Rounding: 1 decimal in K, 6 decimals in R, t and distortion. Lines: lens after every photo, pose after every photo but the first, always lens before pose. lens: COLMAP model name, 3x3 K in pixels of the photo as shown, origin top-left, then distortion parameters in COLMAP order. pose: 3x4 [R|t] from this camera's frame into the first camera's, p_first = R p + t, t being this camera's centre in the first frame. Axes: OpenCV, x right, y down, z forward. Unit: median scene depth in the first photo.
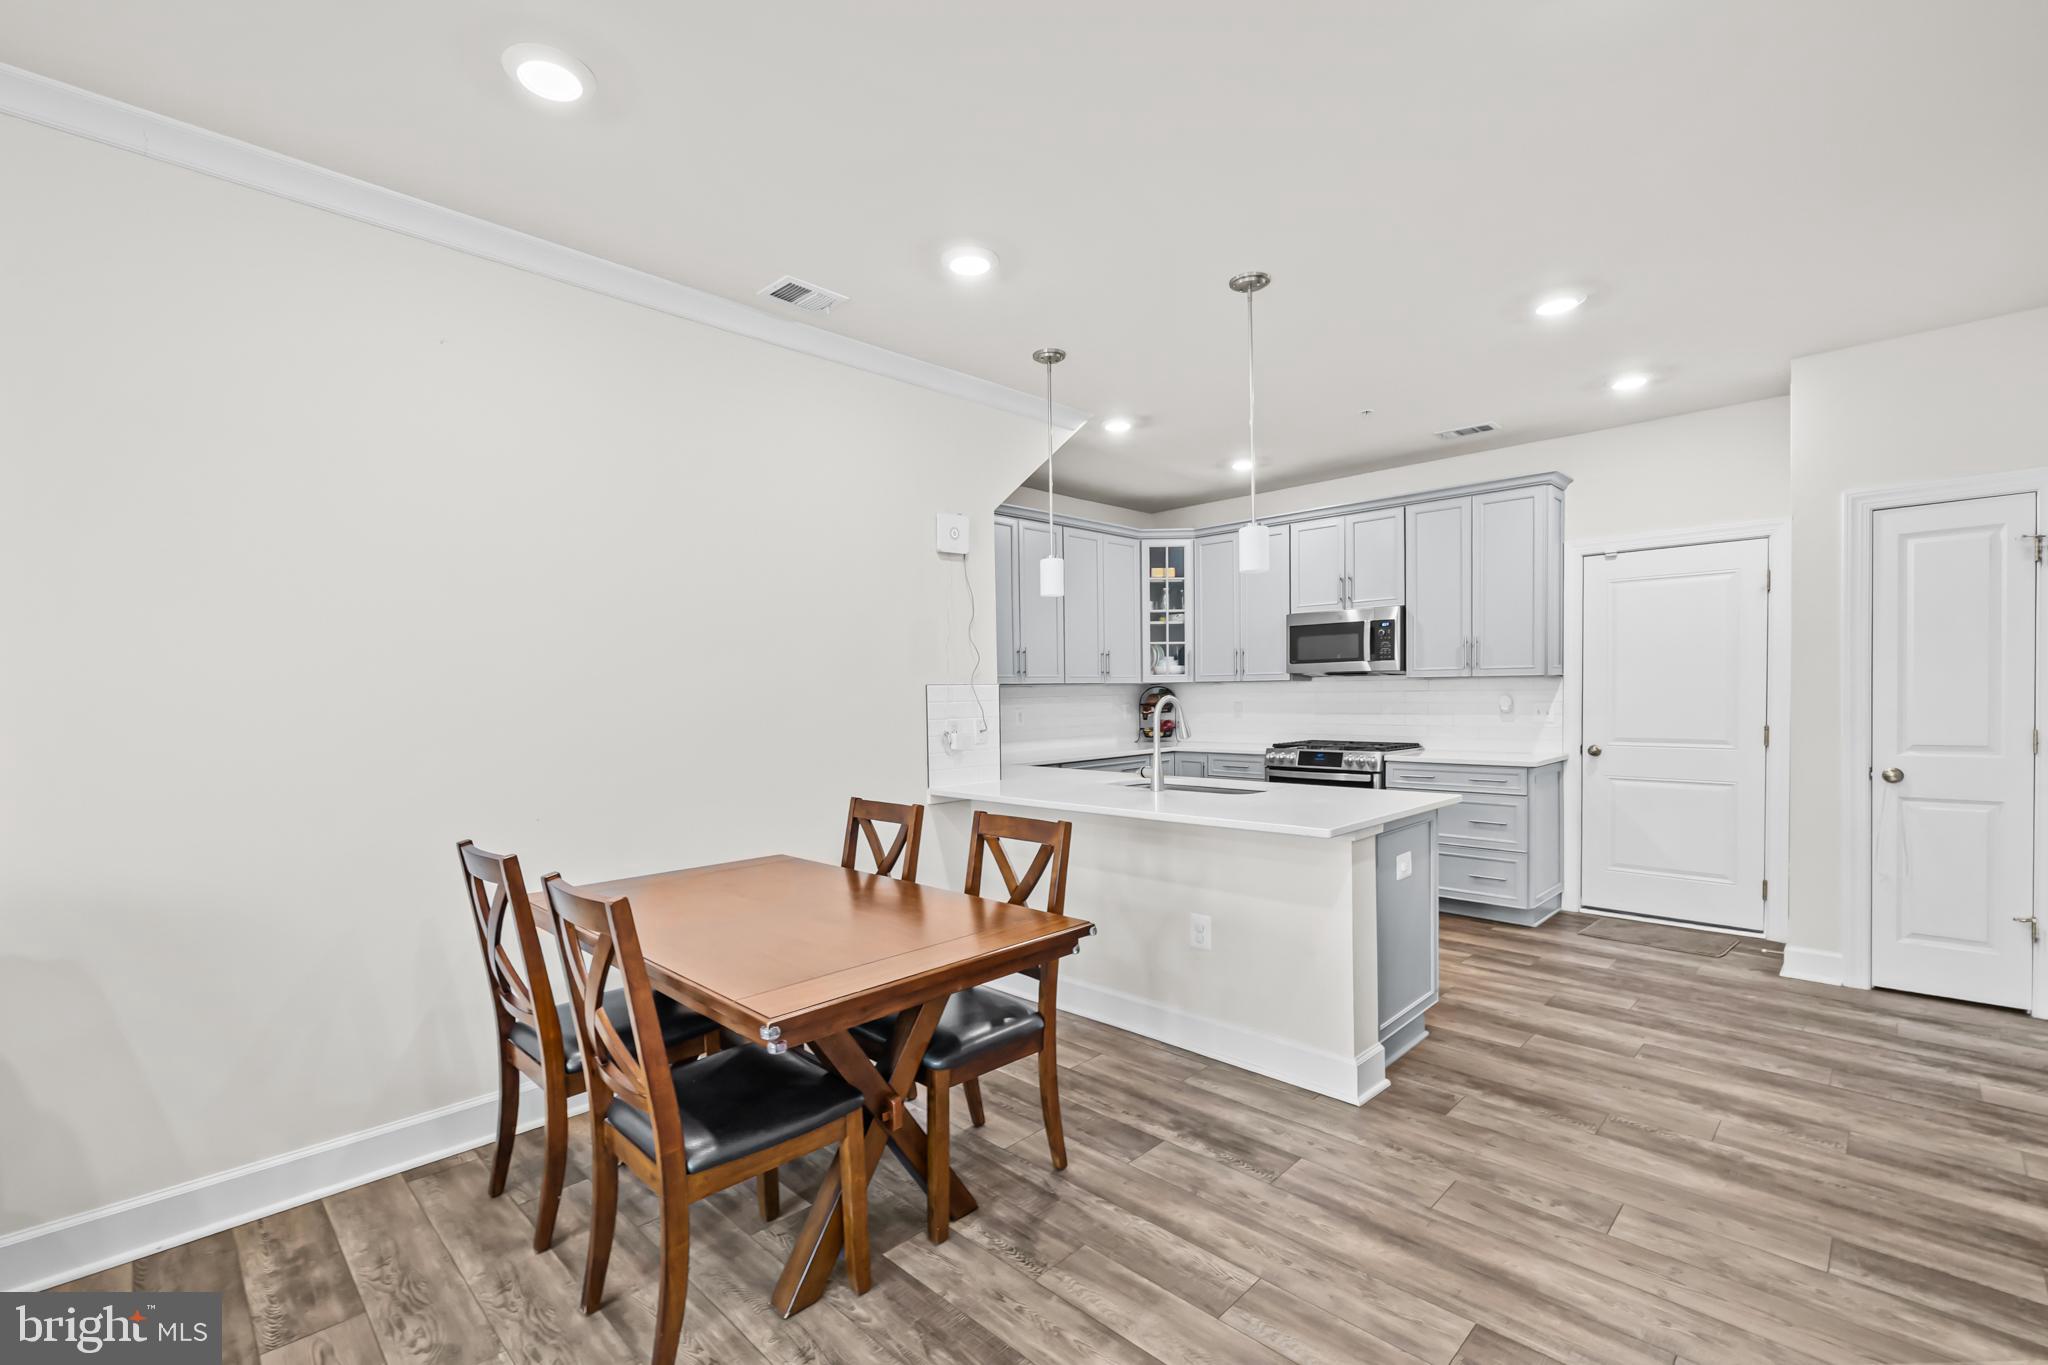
lens RADIAL K [[871.8, 0, 987.9], [0, 871.8, 722.7], [0, 0, 1]] dist [0.000361, -0.000444]
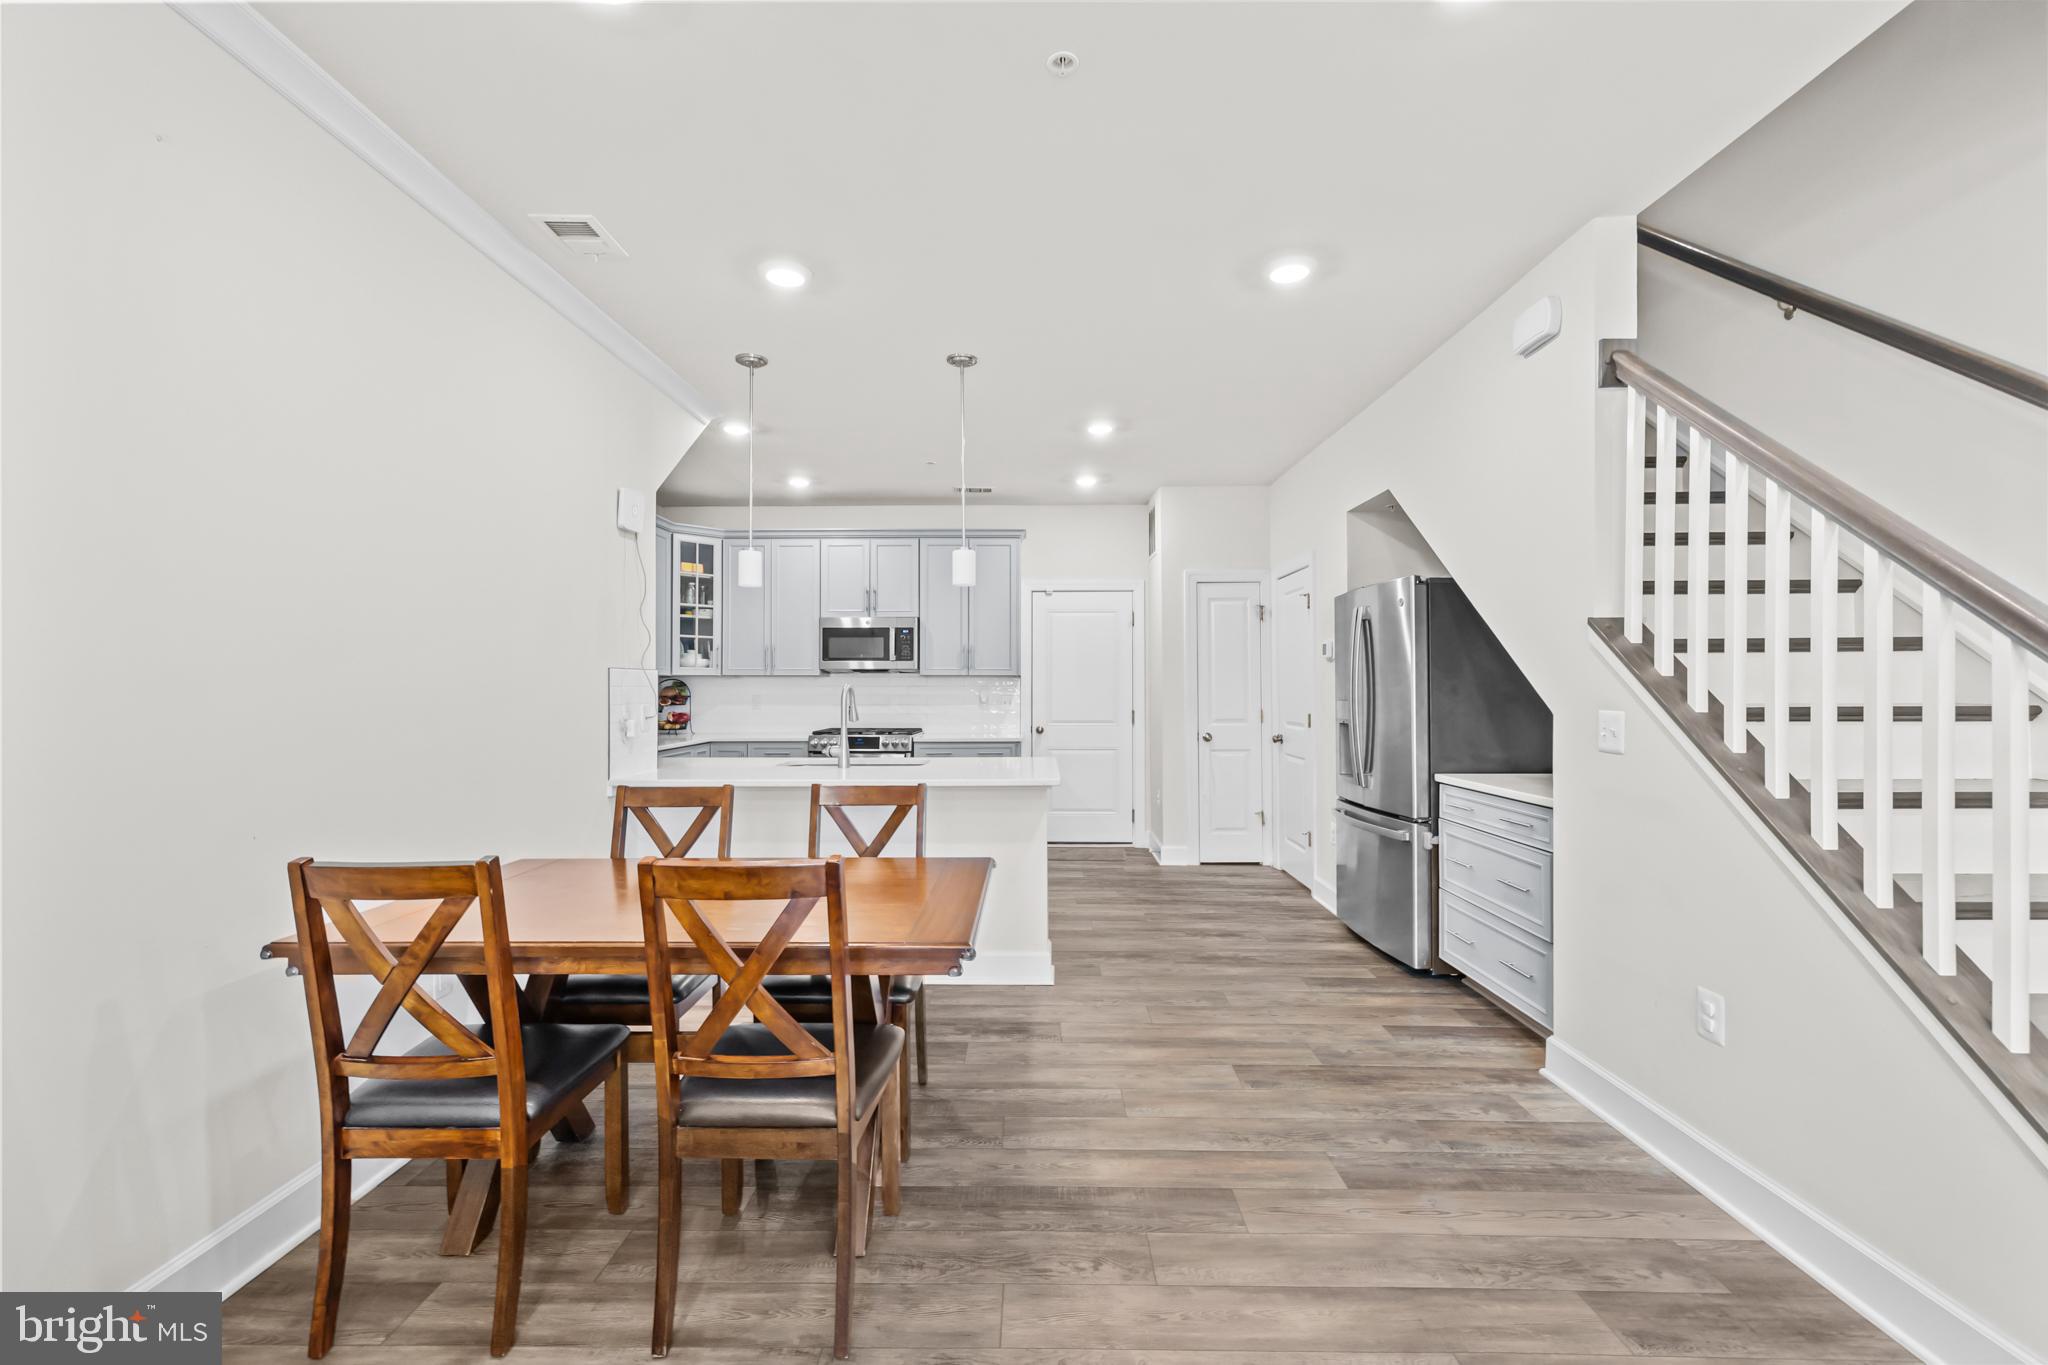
lens RADIAL K [[871.8, 0, 982.1], [0, 871.8, 688.1], [0, 0, 1]] dist [0.000361, -0.000444]
pose [[0.723576, 0.014345, 0.690095, -0.321802], [0.014224, 0.999262, -0.035686, 0.012846], [-0.690098, 0.035638, 0.722838, 0.041264]]
